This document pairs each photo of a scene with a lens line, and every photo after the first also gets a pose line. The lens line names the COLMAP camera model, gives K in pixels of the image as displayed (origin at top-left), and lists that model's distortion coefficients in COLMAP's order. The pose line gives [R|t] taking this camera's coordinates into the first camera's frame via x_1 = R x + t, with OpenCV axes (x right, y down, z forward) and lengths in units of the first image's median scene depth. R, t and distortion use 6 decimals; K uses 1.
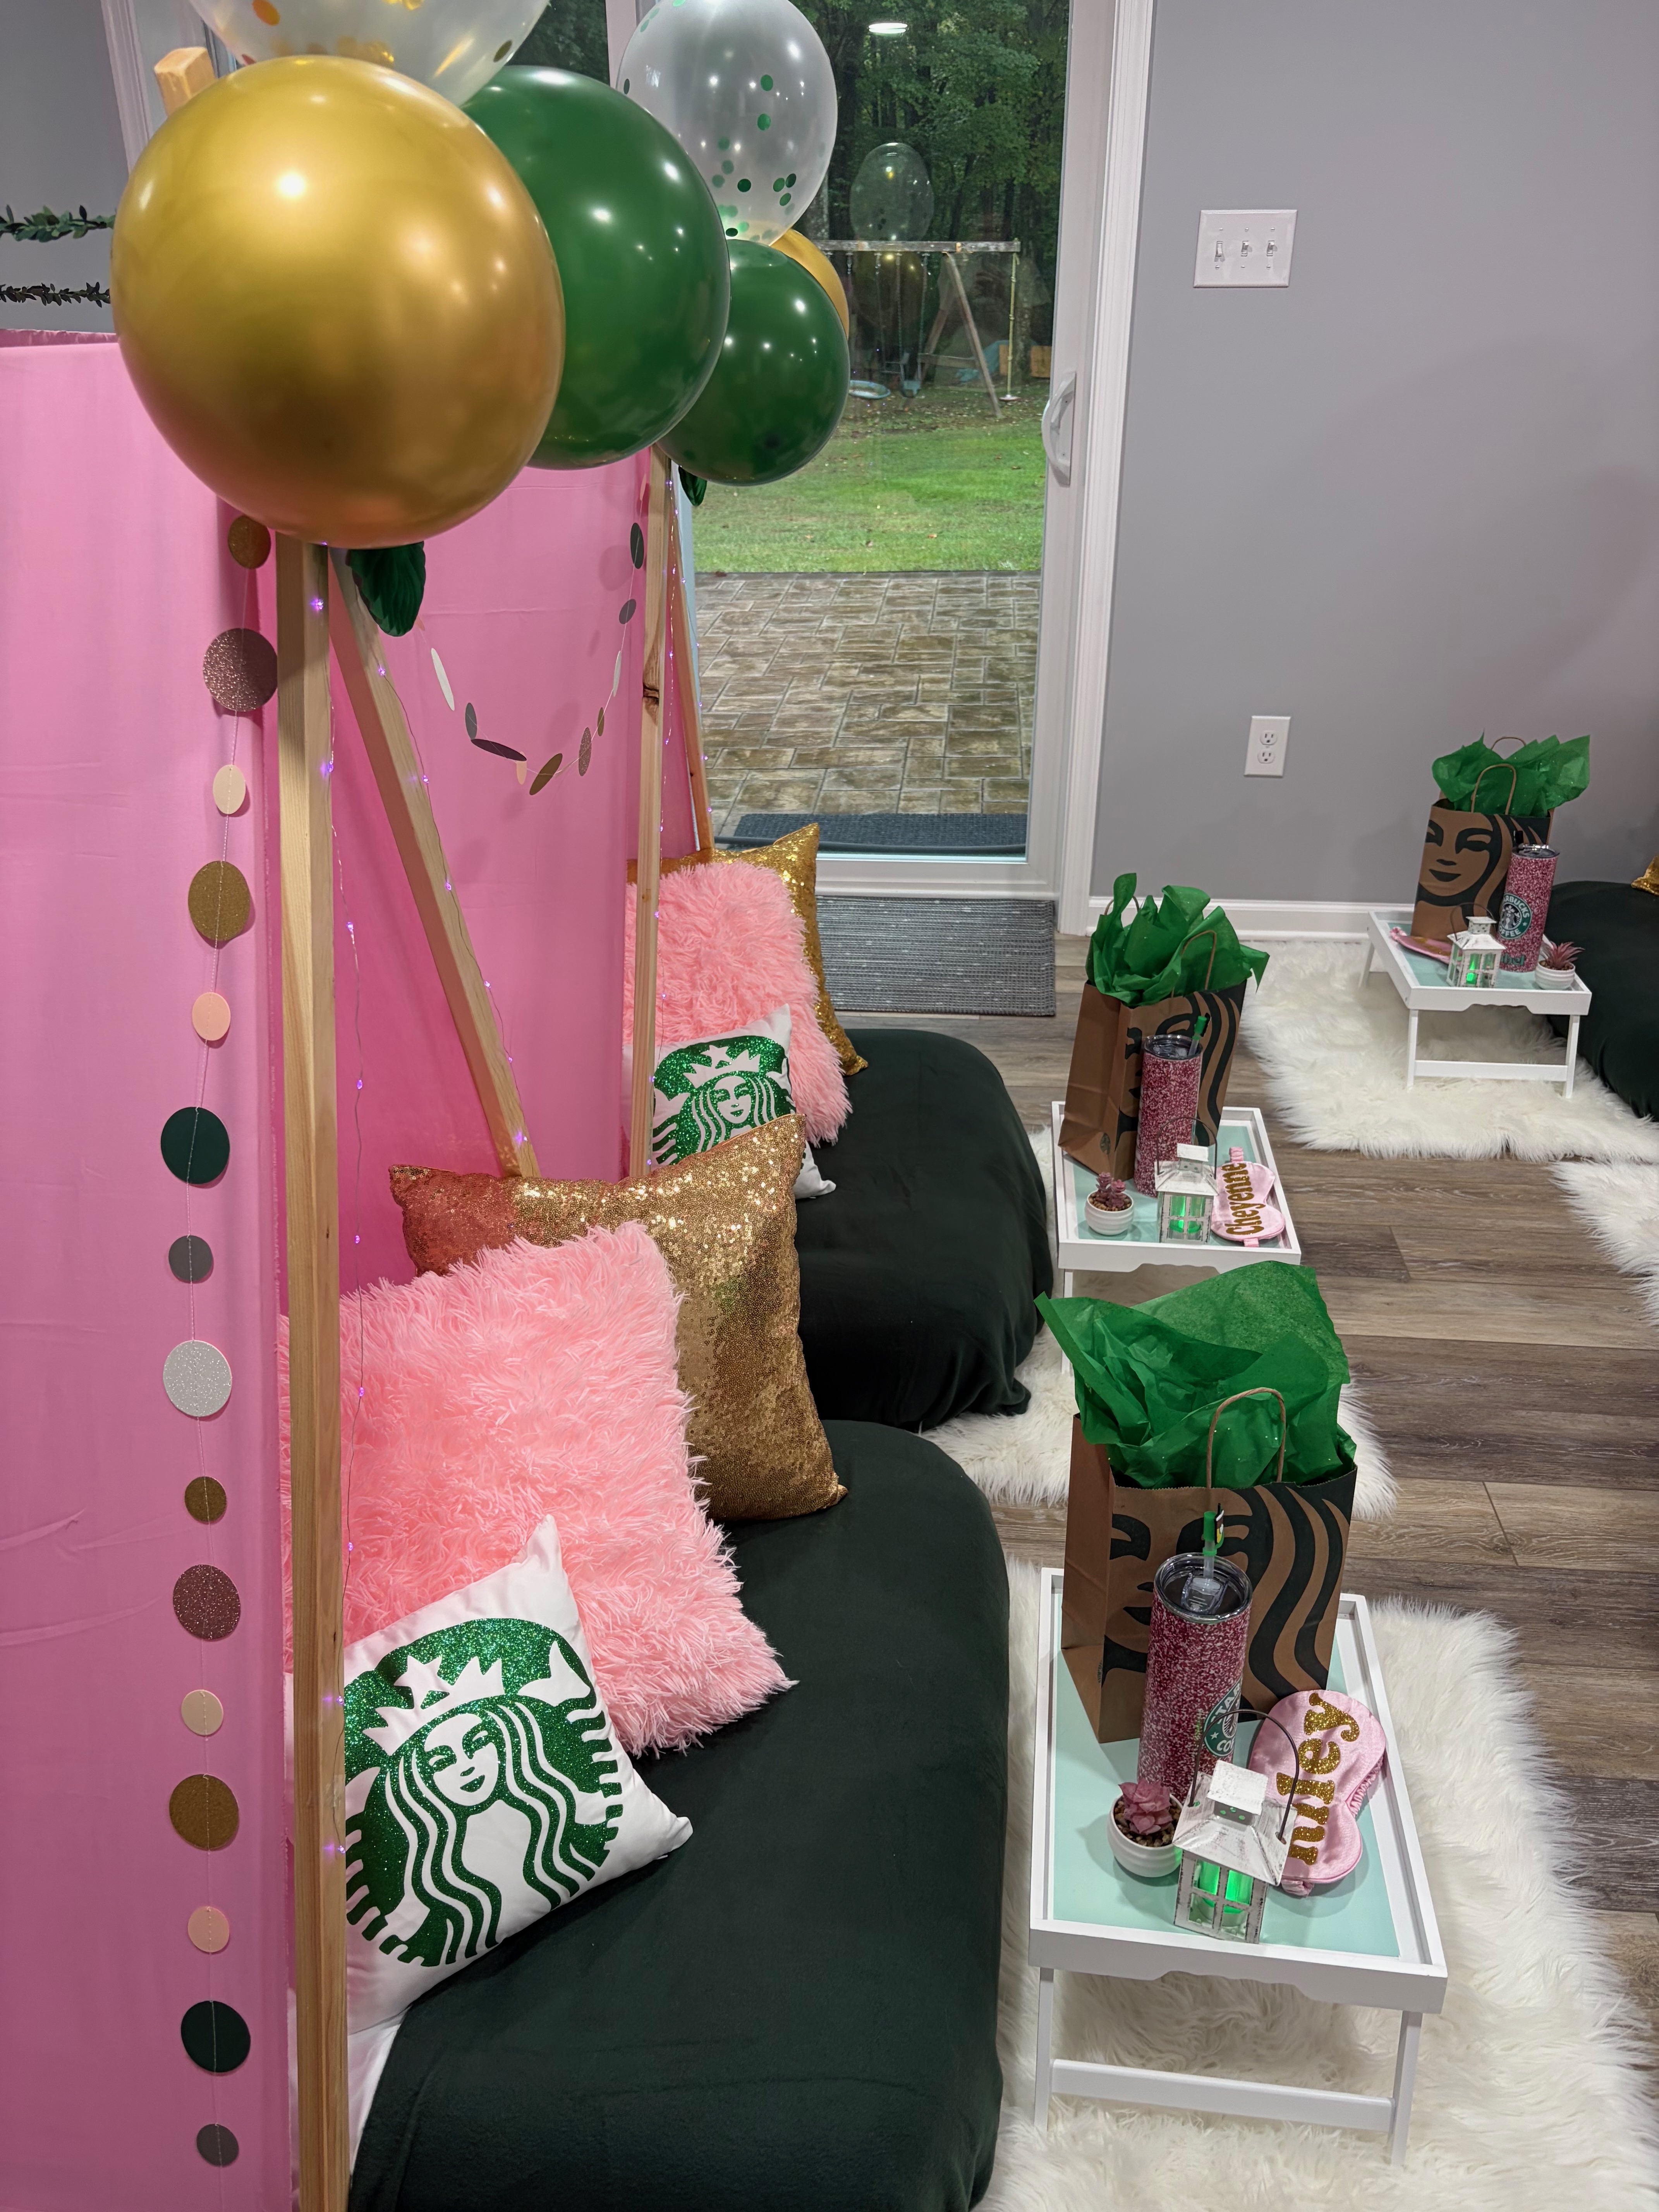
lens RADIAL K [[1668.2, 0, 837.3], [0, 1668.2, 1121.5], [0, 0, 1]] dist [0.013480, -0.002870]
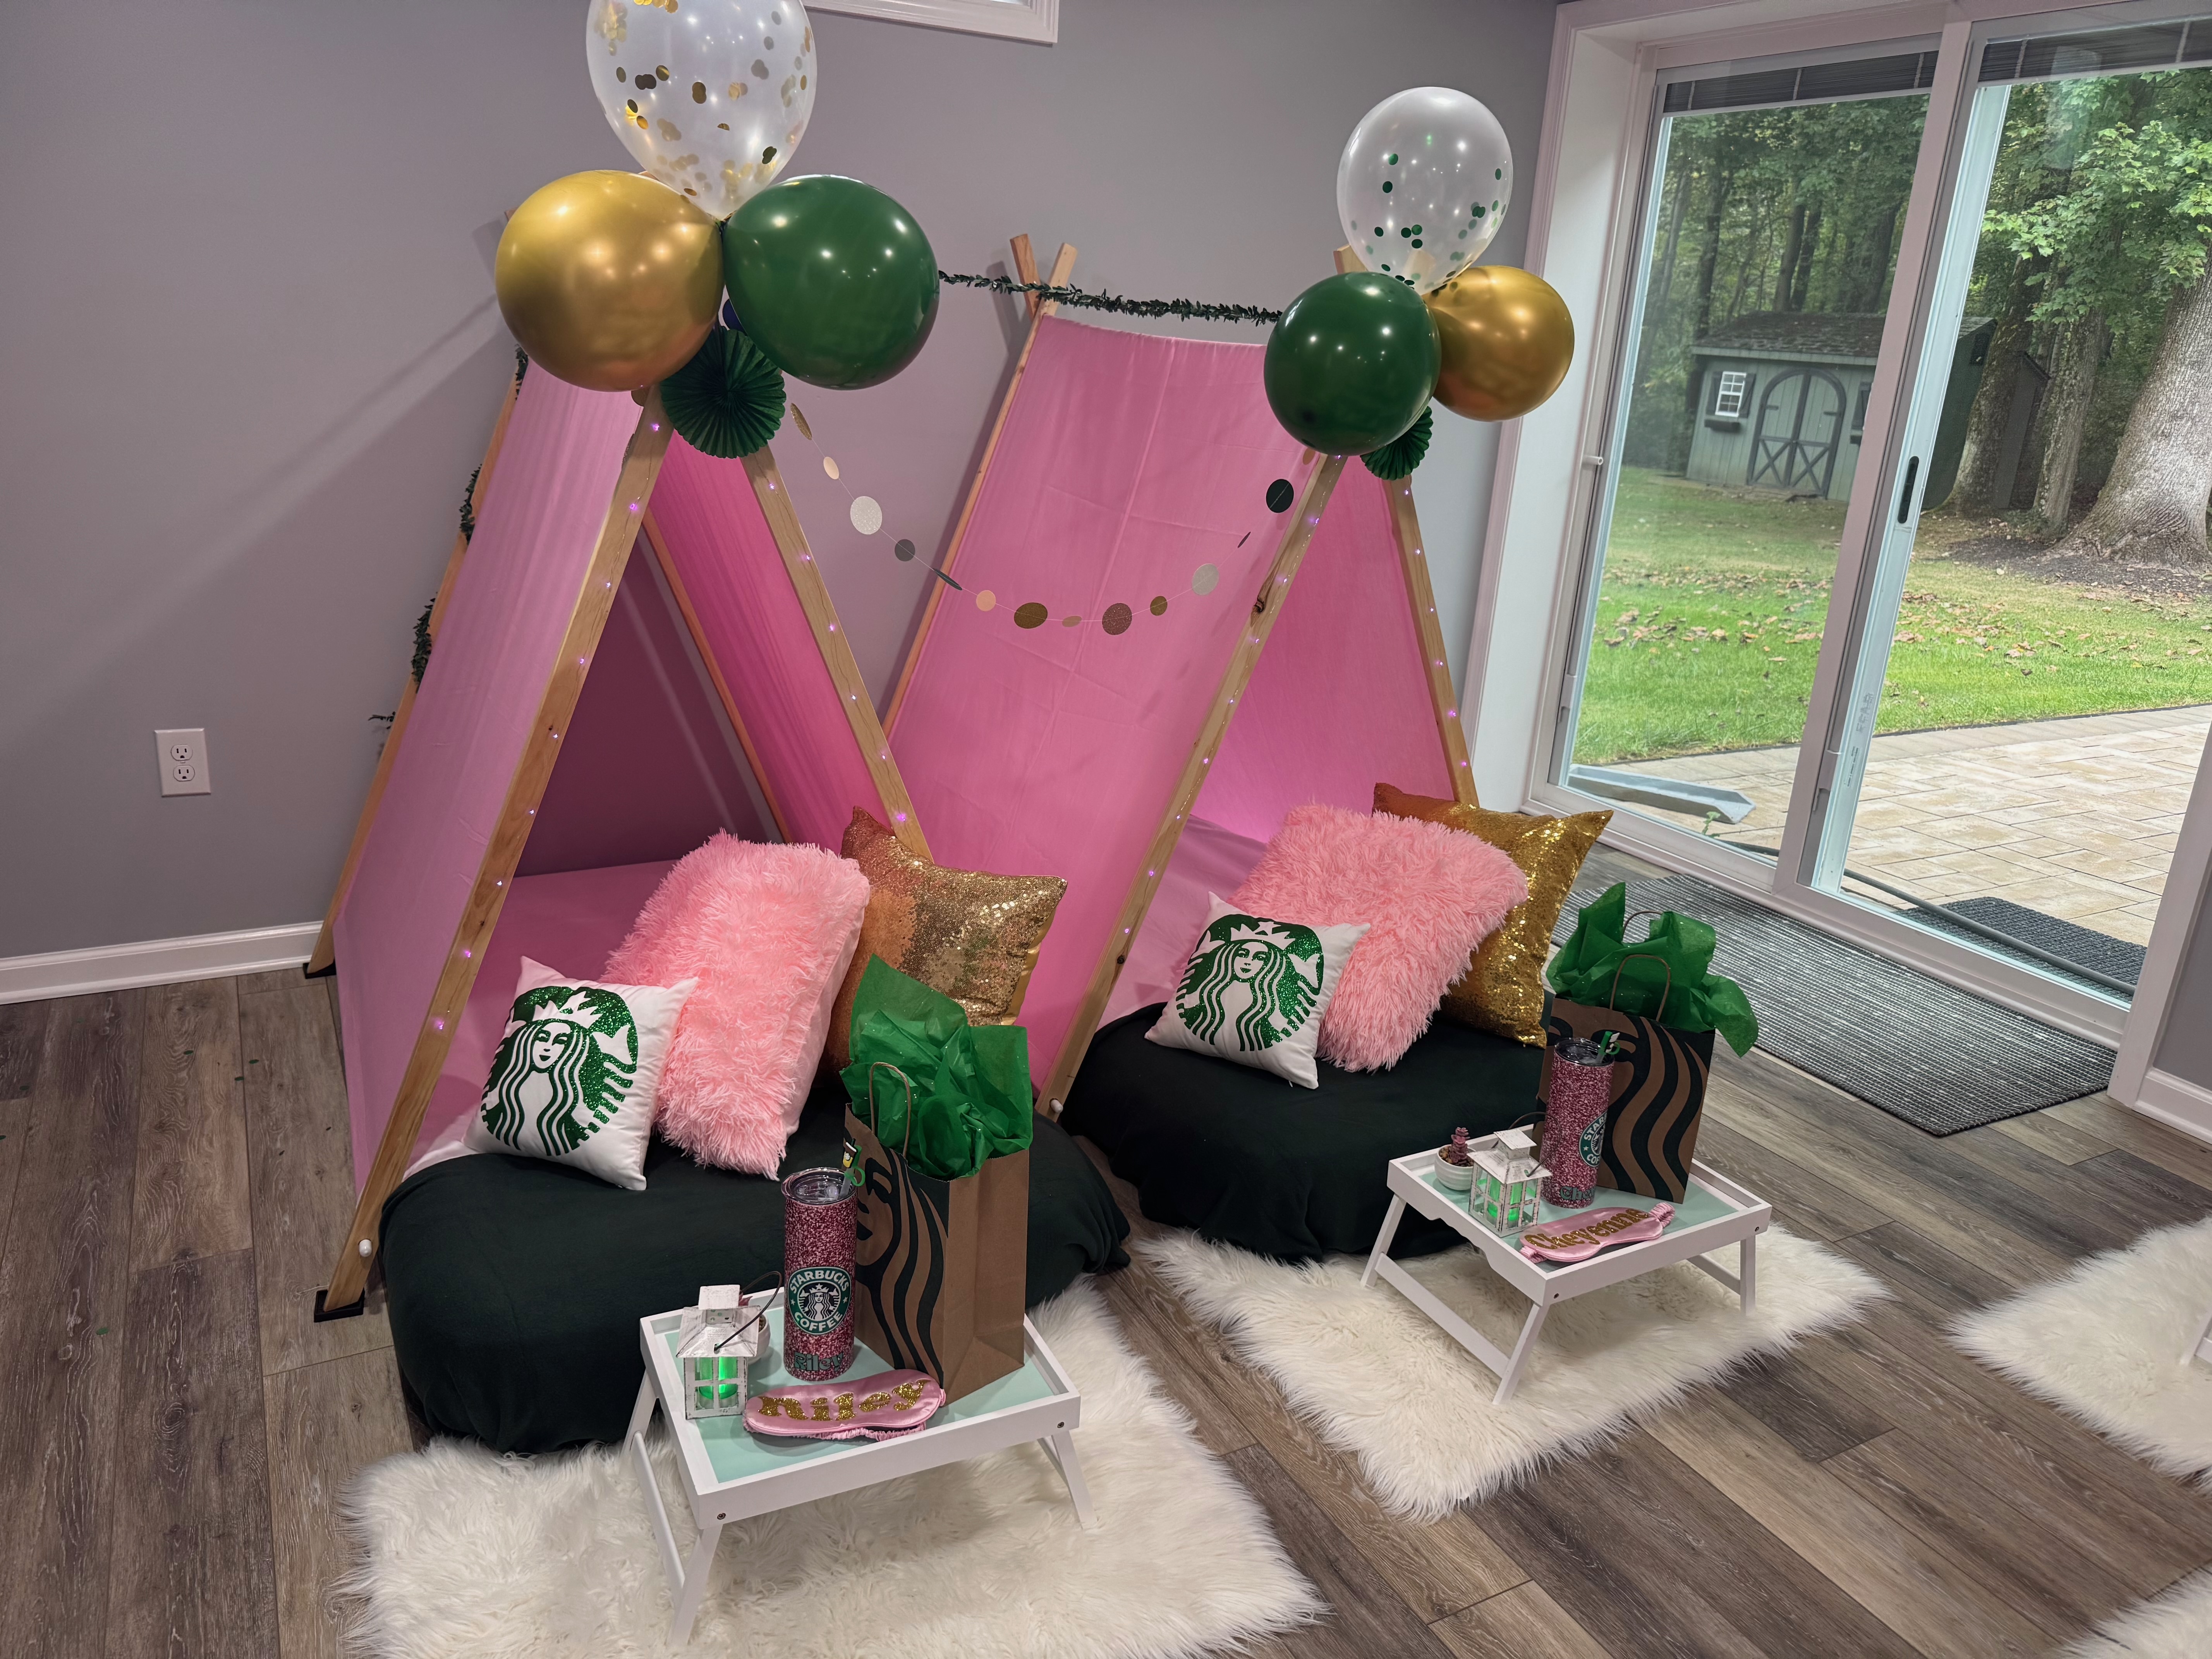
lens RADIAL K [[1555.0, 0, 1096.0], [0, 1555.0, 831.5], [0, 0, 1]] dist [0.046886, -0.060580]
pose [[0.557391, 0.297284, -0.775202, 0.993075], [-0.426580, 0.903574, 0.039791, -0.105963], [0.712282, 0.308506, 0.630459, 0.210691]]
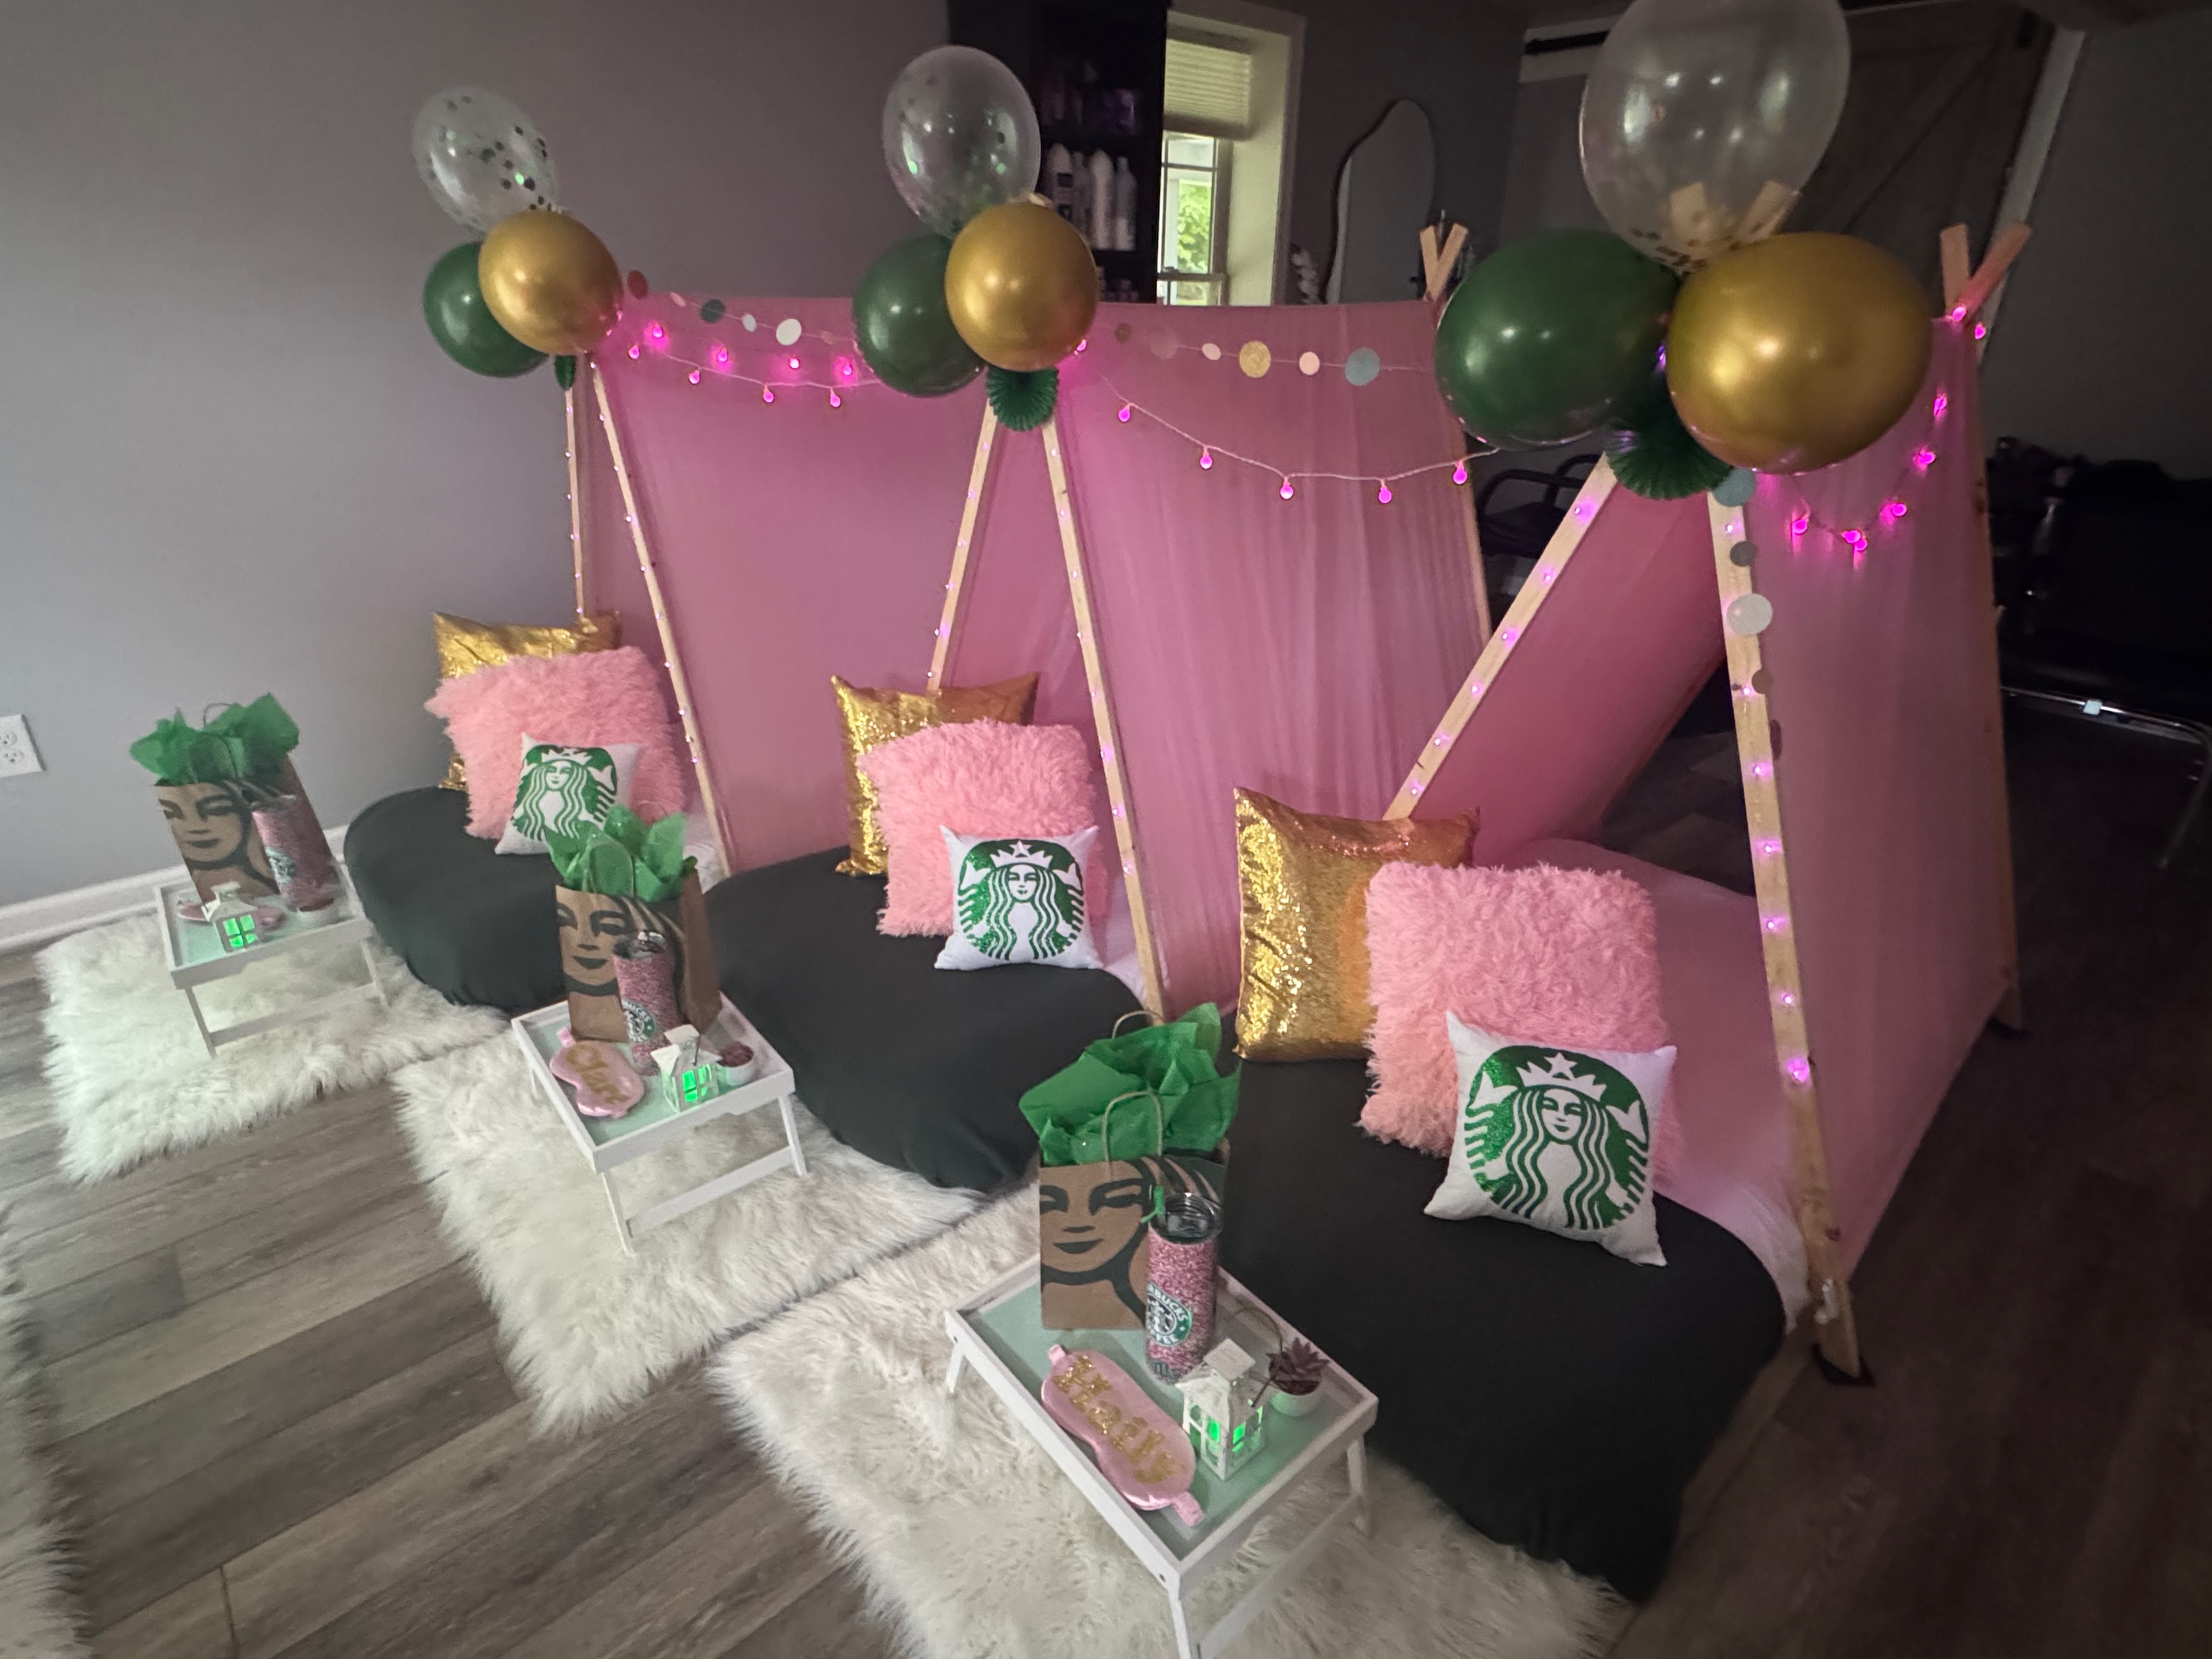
lens RADIAL K [[1138.1, 0, 1095.4], [0, 1138.1, 829.3], [0, 0, 1]] dist [0.000954, 0.000589]
pose [[0.690721, -0.300736, 0.657618, 0.535934], [0.314912, 0.943751, 0.100824, -0.098903], [-0.650949, 0.137450, 0.746574, 0.201871]]
